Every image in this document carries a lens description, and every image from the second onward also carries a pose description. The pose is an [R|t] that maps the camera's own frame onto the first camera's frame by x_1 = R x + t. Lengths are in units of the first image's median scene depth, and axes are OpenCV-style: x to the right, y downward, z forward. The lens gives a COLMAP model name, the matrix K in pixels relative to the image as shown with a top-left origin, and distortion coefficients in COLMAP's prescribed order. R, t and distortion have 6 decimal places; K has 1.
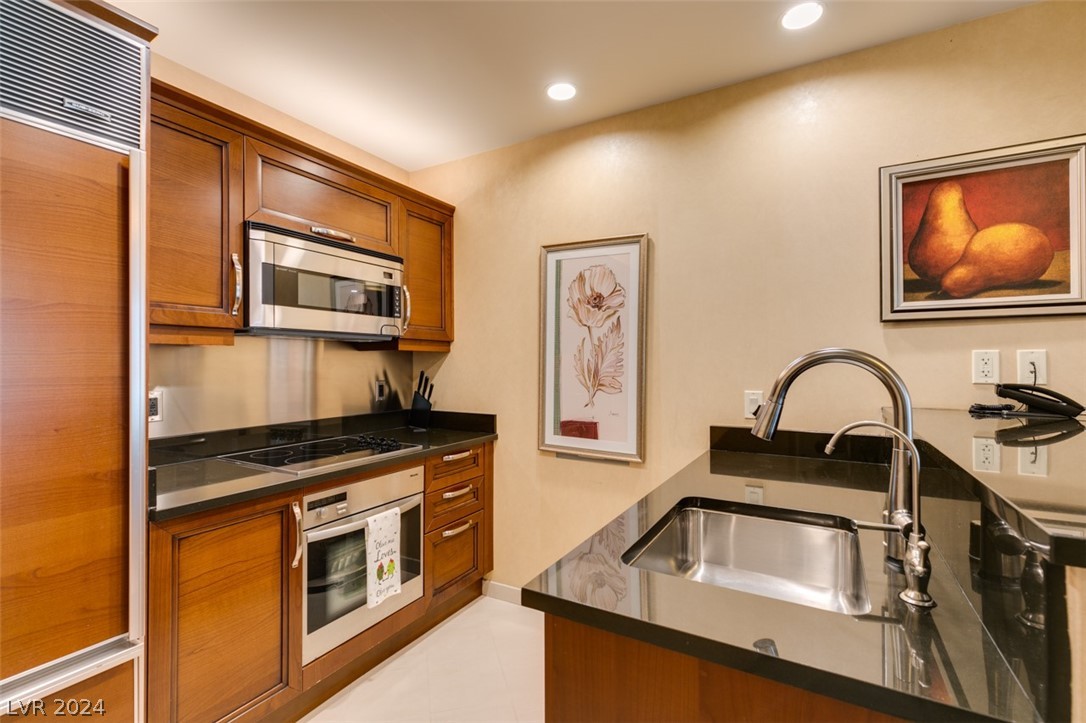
lens RADIAL K [[489.0, 0, 543.0], [0, 489.0, 361.5], [0, 0, 1]] dist [0.005204, 0.000201]
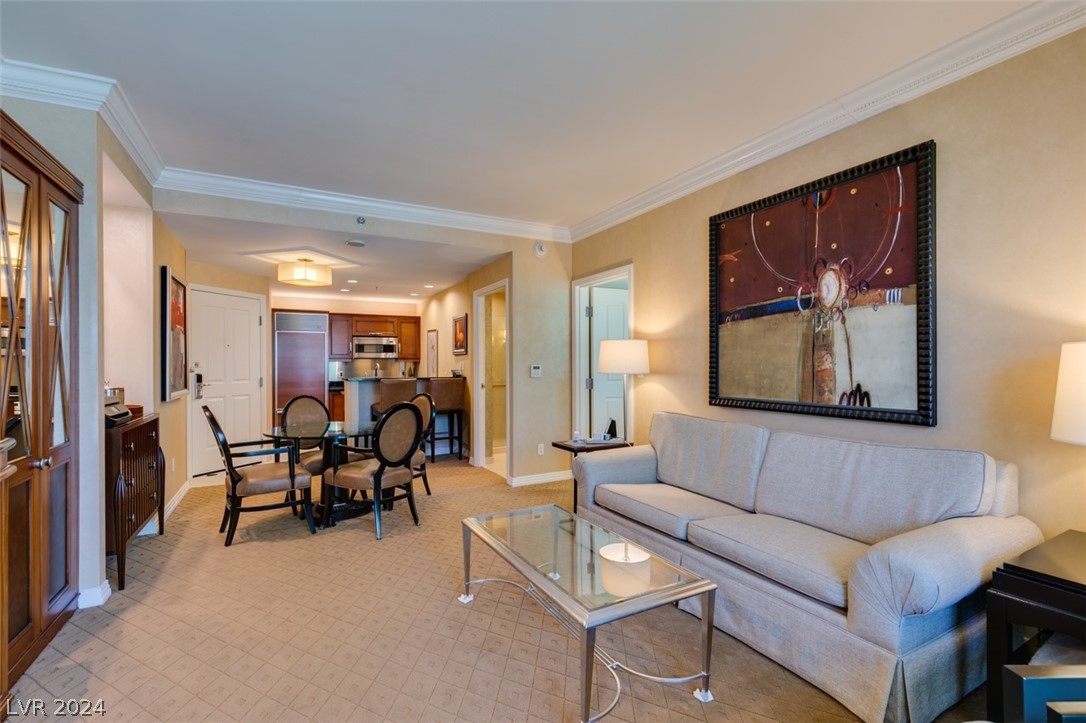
lens RADIAL K [[486.5, 0, 541.7], [0, 486.5, 365.0], [0, 0, 1]] dist [0.007170, -0.001110]
pose [[0.843534, -0.001812, -0.537073, 3.530461], [0.004656, 0.999981, 0.003939, -0.009948], [0.537056, -0.005823, 0.843527, -2.034358]]
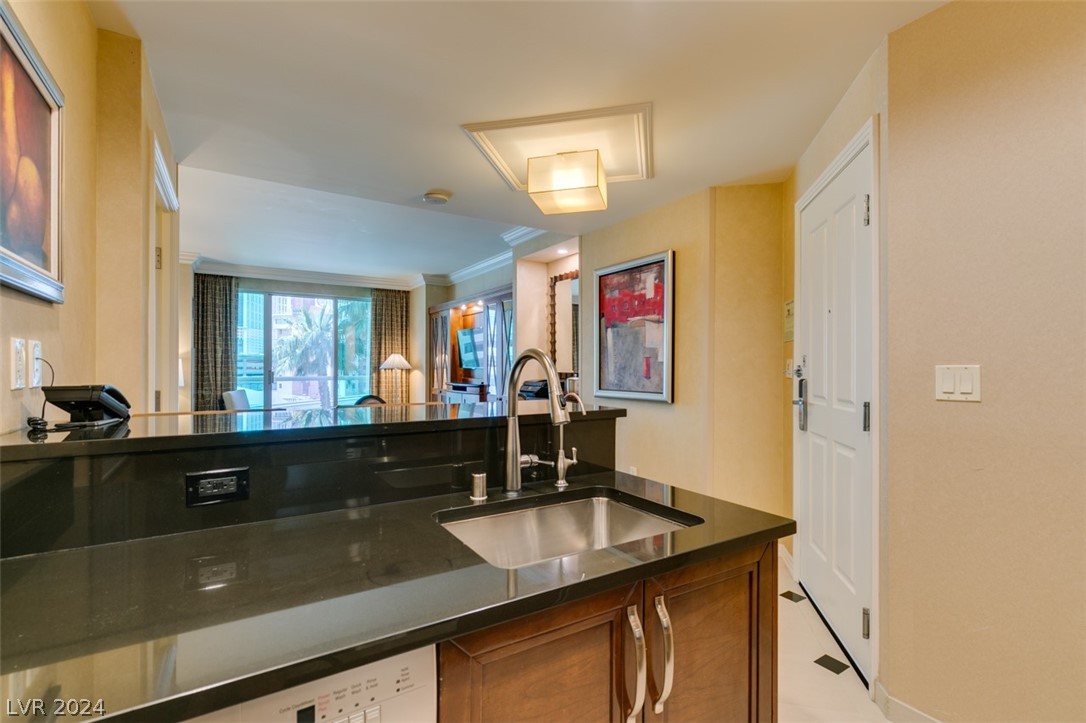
lens RADIAL K [[487.9, 0, 543.2], [0, 487.9, 366.8], [0, 0, 1]] dist [0.007489, -0.000388]
pose [[-0.884264, -0.000007, 0.466987, -0.030433], [-0.001000, 0.999998, -0.001880, 0.013877], [-0.466986, -0.002129, -0.884262, 1.186701]]
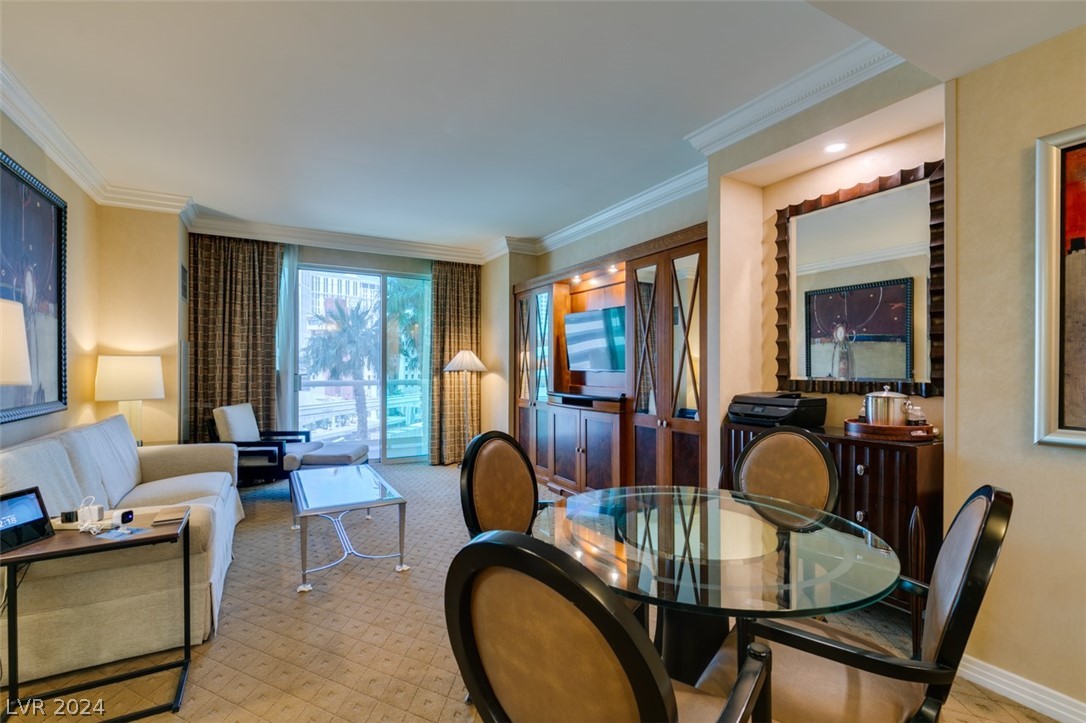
lens RADIAL K [[486.5, 0, 541.7], [0, 486.5, 365.0], [0, 0, 1]] dist [0.007170, -0.001110]
pose [[-0.857109, 0.001981, 0.515131, 1.226547], [-0.001051, 0.999984, -0.005594, 0.002074], [-0.515134, -0.005336, -0.857093, 0.319543]]
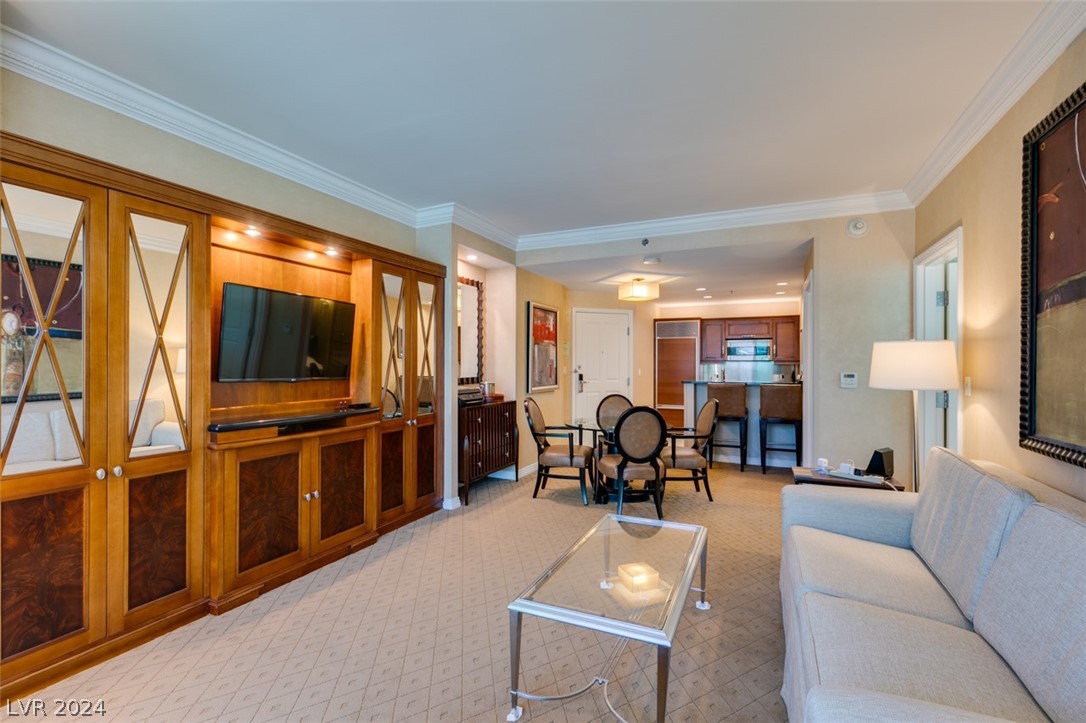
lens RADIAL K [[486.4, 0, 540.7], [0, 486.4, 362.5], [0, 0, 1]] dist [0.000733, -0.000547]
pose [[0.082041, -0.001523, -0.996628, 4.153427], [0.000653, 0.999999, -0.001474, -0.044231], [0.996629, -0.000530, 0.082042, -1.258305]]
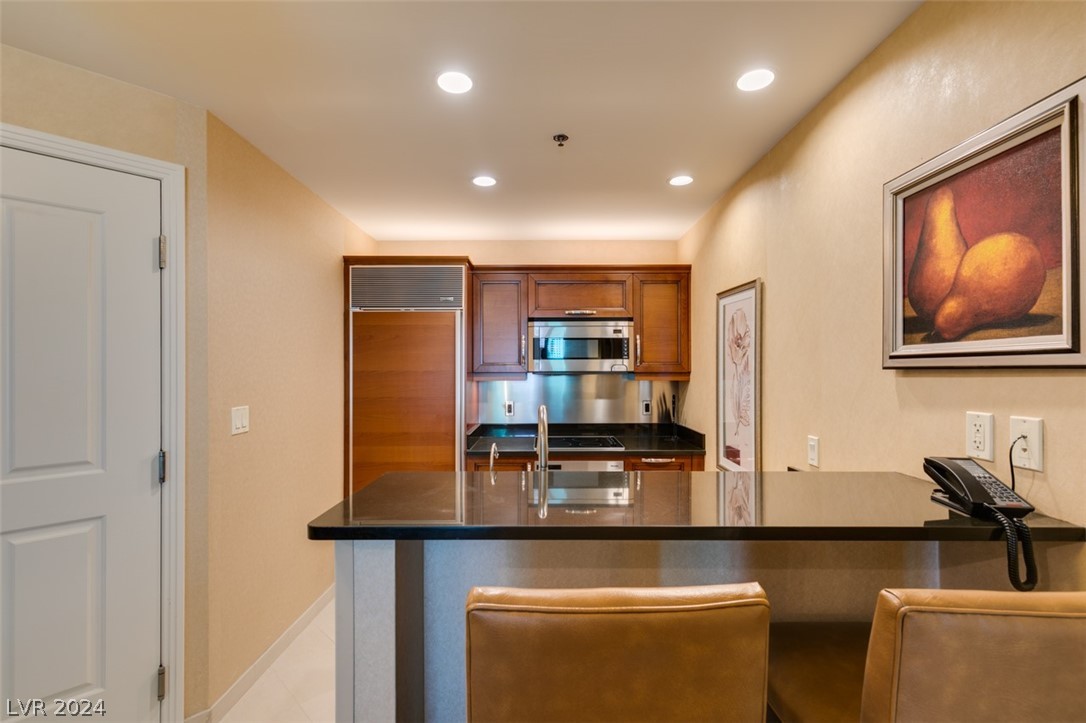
lens RADIAL K [[487.9, 0, 543.2], [0, 487.9, 366.8], [0, 0, 1]] dist [0.007489, -0.000388]
pose [[0.496255, -0.003730, -0.868169, 1.142396], [0.003061, 0.999992, -0.002547, -0.085472], [0.868171, -0.001394, 0.496263, 0.081982]]
